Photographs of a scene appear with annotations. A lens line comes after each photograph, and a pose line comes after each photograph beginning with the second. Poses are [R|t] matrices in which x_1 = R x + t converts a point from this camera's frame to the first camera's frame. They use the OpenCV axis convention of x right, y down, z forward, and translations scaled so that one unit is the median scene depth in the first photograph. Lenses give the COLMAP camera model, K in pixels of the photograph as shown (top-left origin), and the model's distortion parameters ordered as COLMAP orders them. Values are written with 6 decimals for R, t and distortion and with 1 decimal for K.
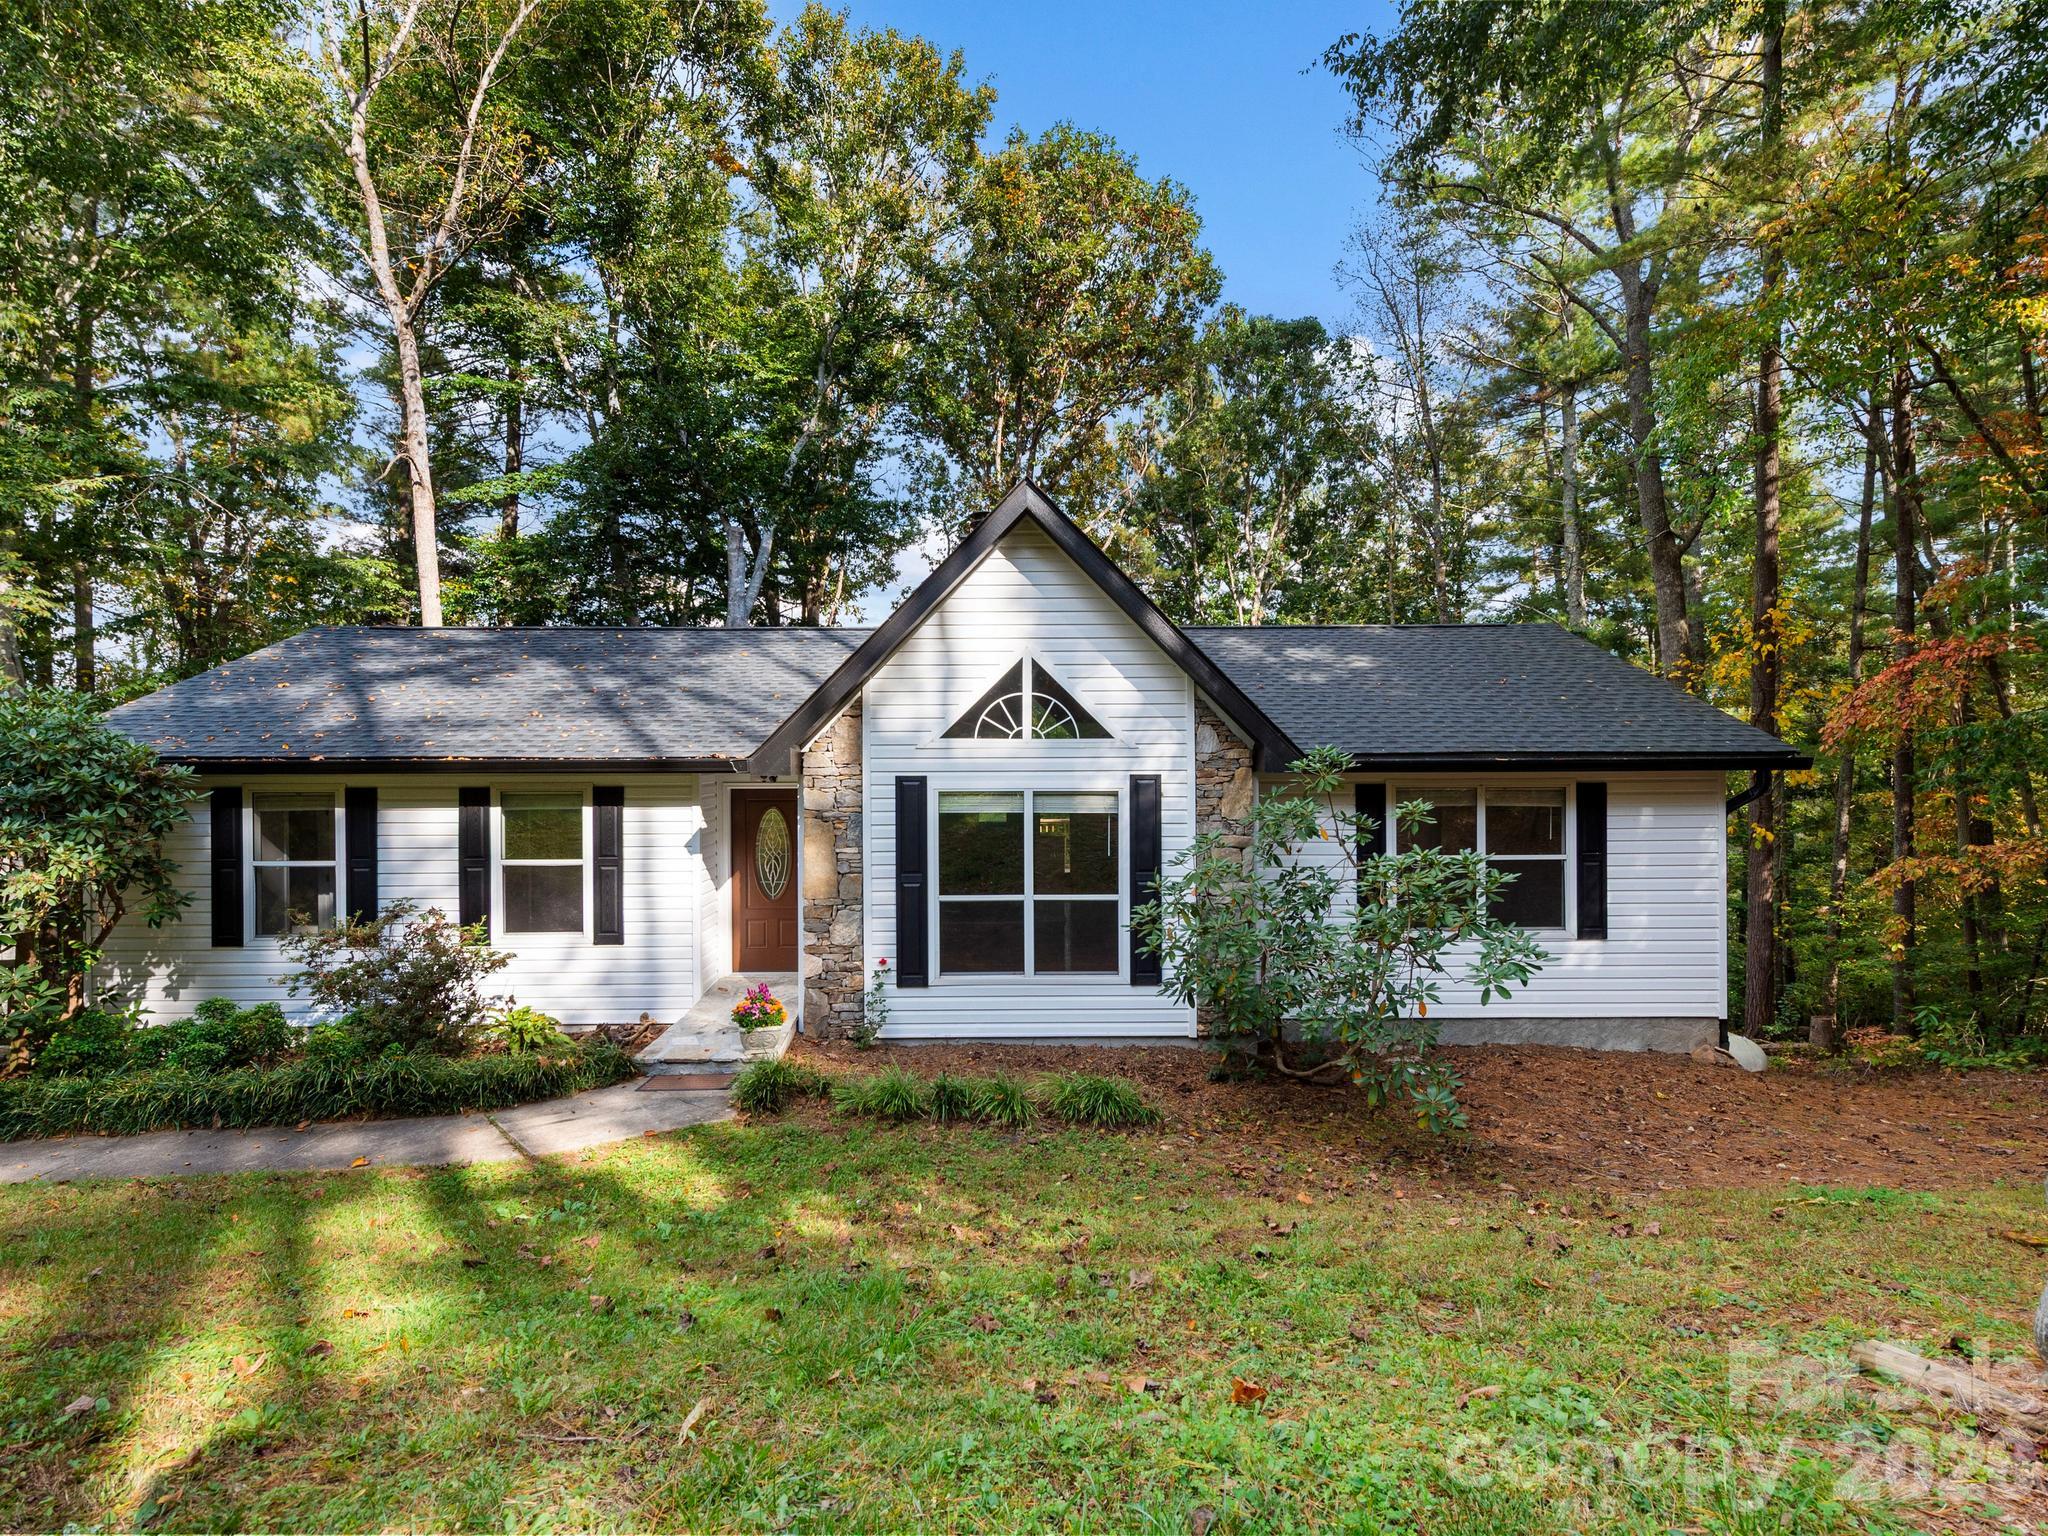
lens RADIAL K [[942.2, 0, 1025.8], [0, 942.2, 774.5], [0, 0, 1]] dist [0.002894, -0.000243]
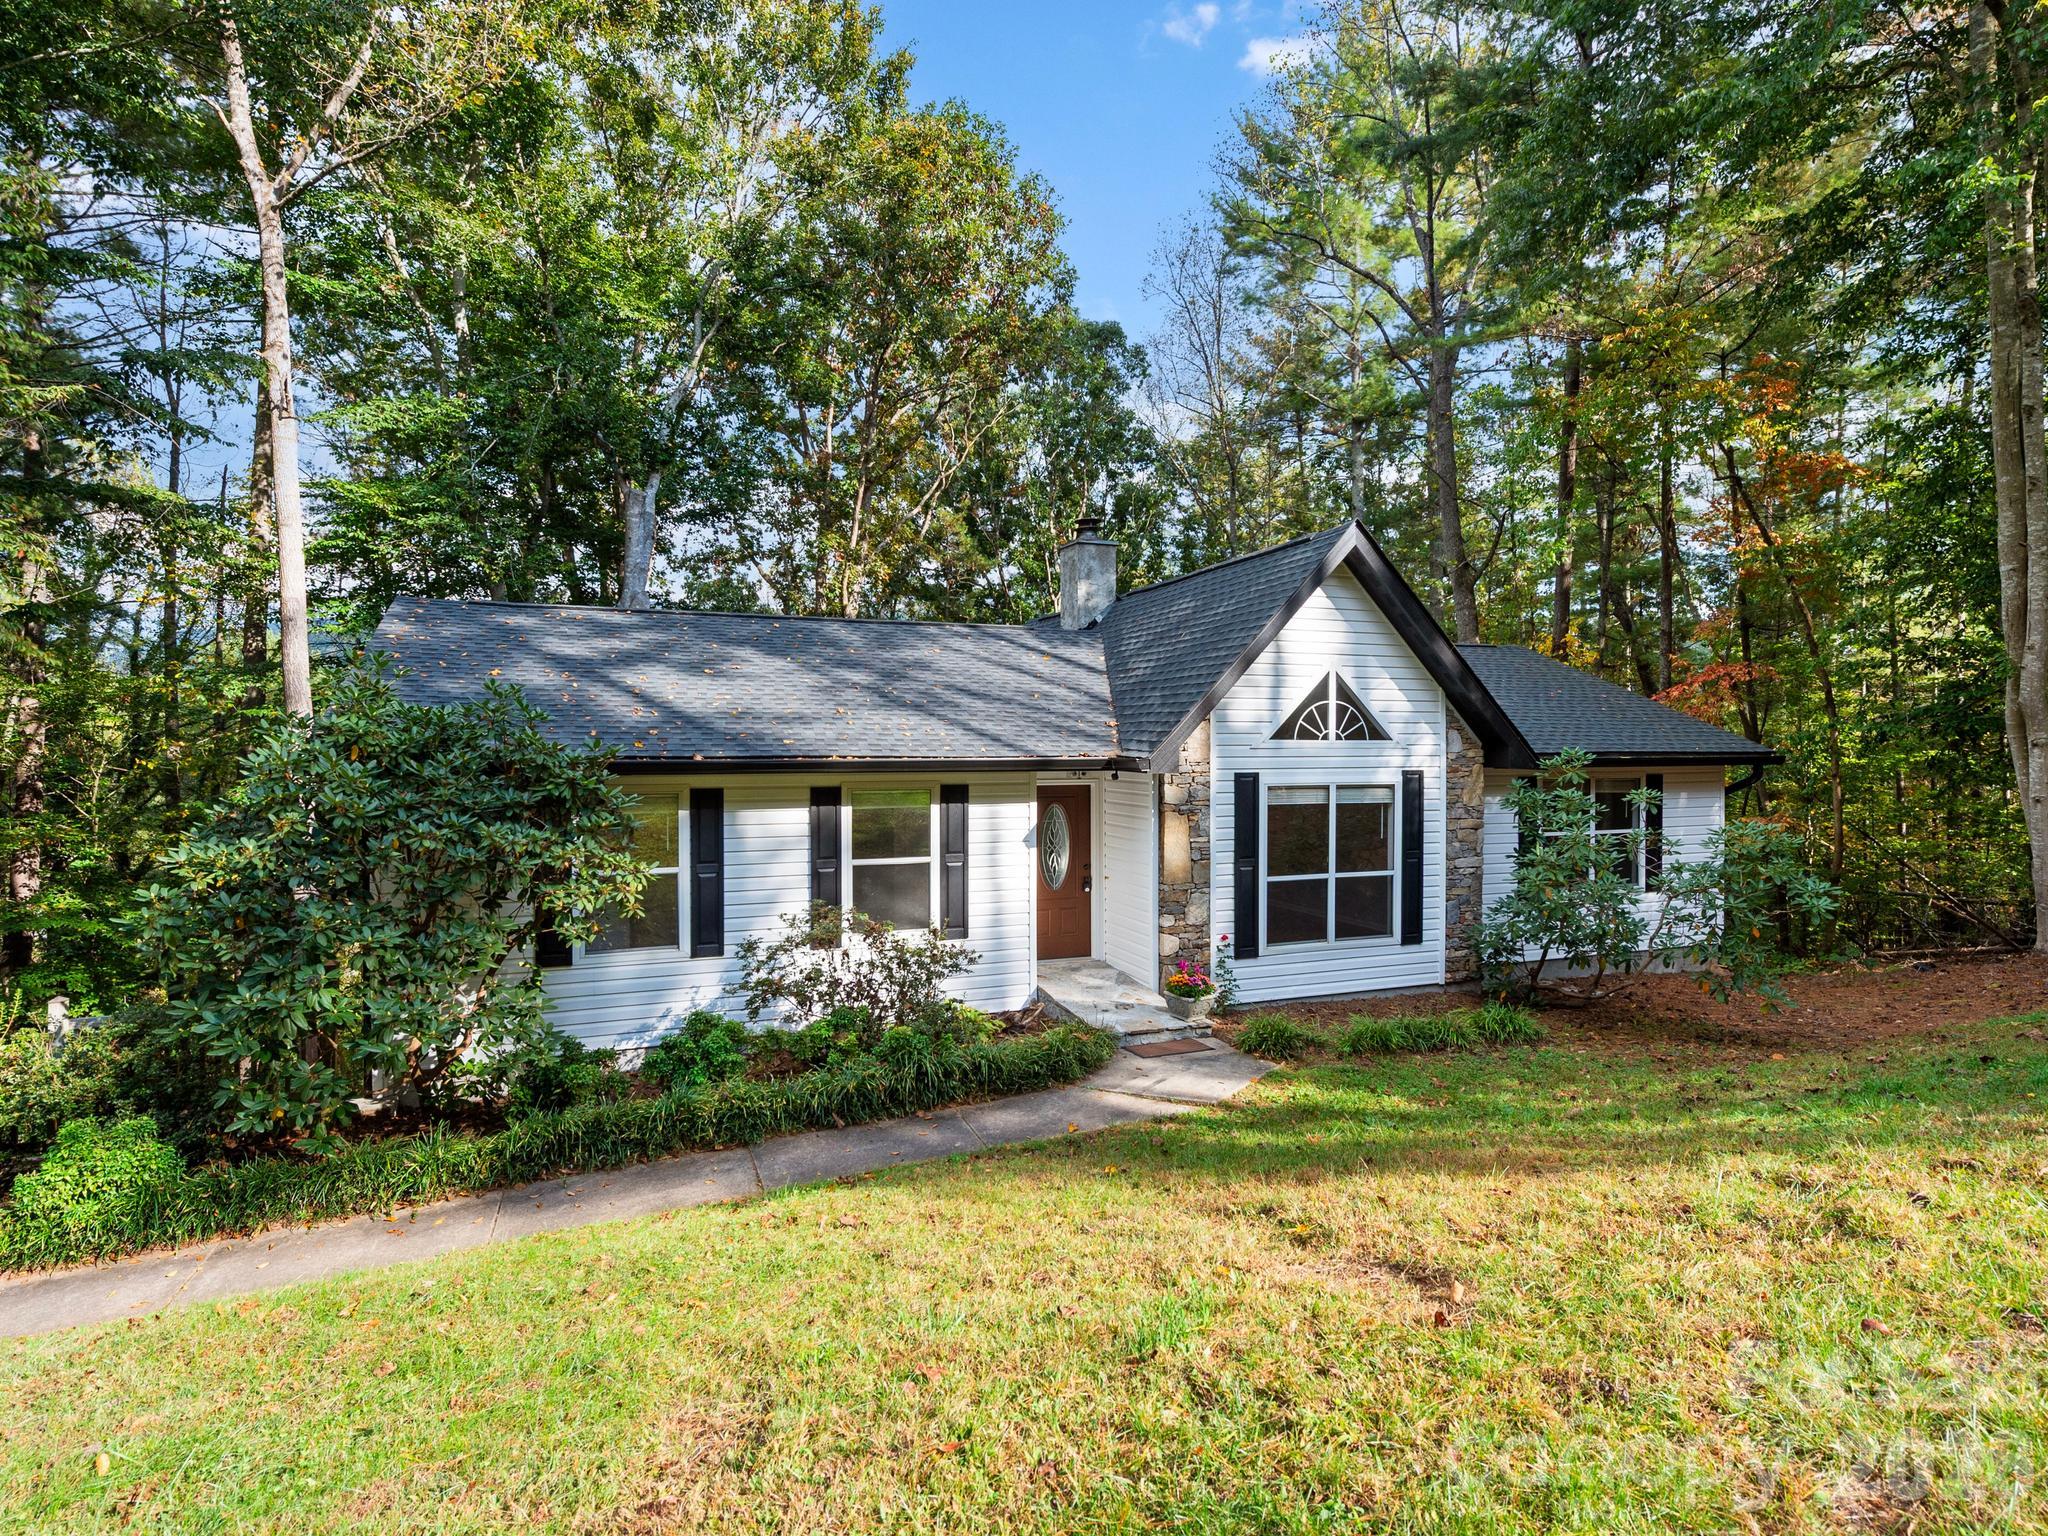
lens RADIAL K [[1036.0, 0, 1022.2], [0, 1036.0, 760.1], [0, 0, 1]] dist [0.005102, -0.001825]
pose [[0.938654, -0.000946, 0.344860, -0.807495], [0.003402, 0.999973, -0.006517, -0.006399], [-0.344845, 0.007291, 0.938631, -0.082130]]
